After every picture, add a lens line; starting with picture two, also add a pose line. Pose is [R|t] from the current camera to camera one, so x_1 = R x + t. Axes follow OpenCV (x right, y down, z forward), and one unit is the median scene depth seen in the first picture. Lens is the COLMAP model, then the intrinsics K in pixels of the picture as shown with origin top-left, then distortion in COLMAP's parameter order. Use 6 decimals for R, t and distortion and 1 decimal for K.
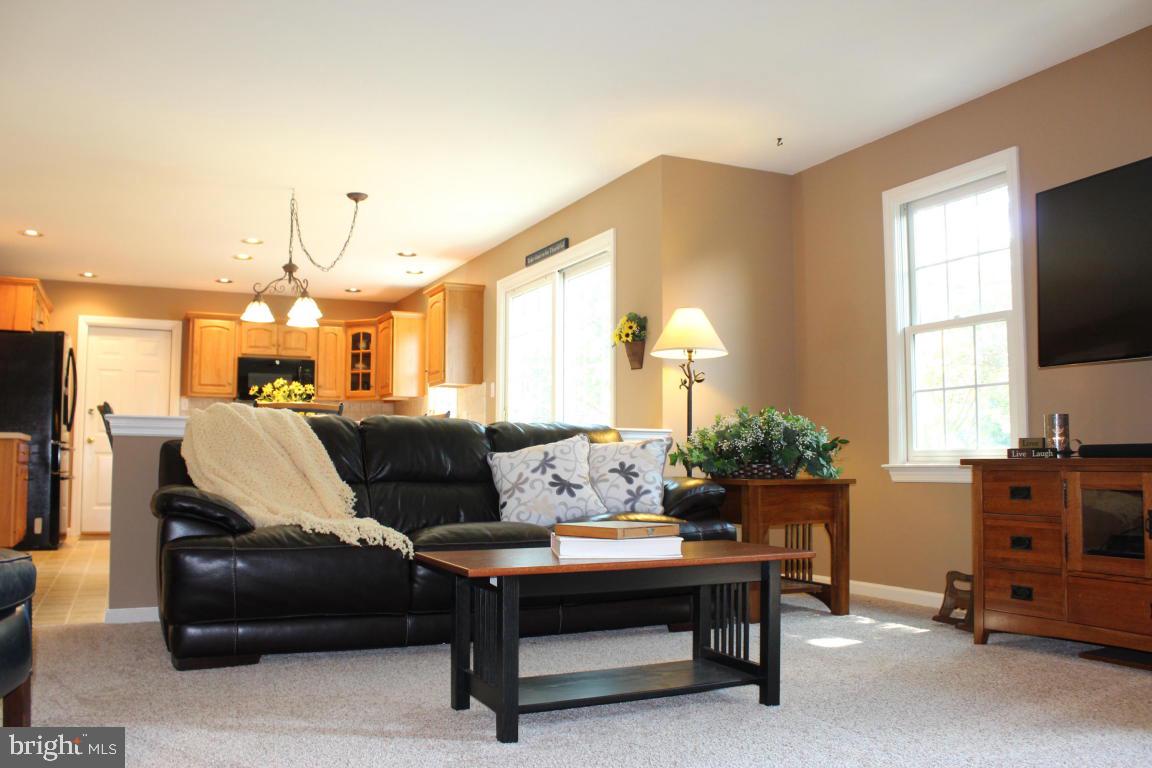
lens RADIAL K [[957.9, 0, 558.6], [0, 957.9, 396.4], [0, 0, 1]] dist [-0.172172, 0.160780]
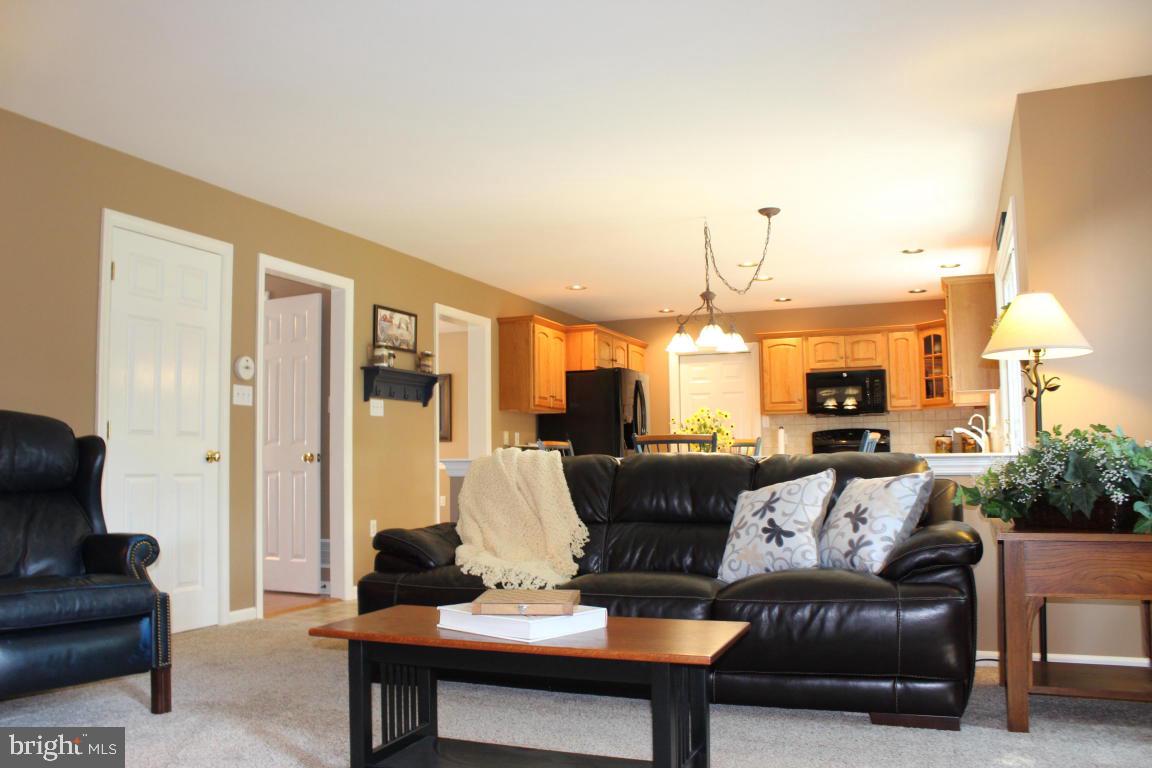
lens RADIAL K [[957.9, 0, 558.6], [0, 957.9, 396.4], [0, 0, 1]] dist [-0.172172, 0.160780]
pose [[0.673874, -0.061065, -0.736319, 0.280333], [0.064163, 0.997650, -0.024016, -0.011879], [0.736055, -0.031061, 0.676209, 0.152810]]
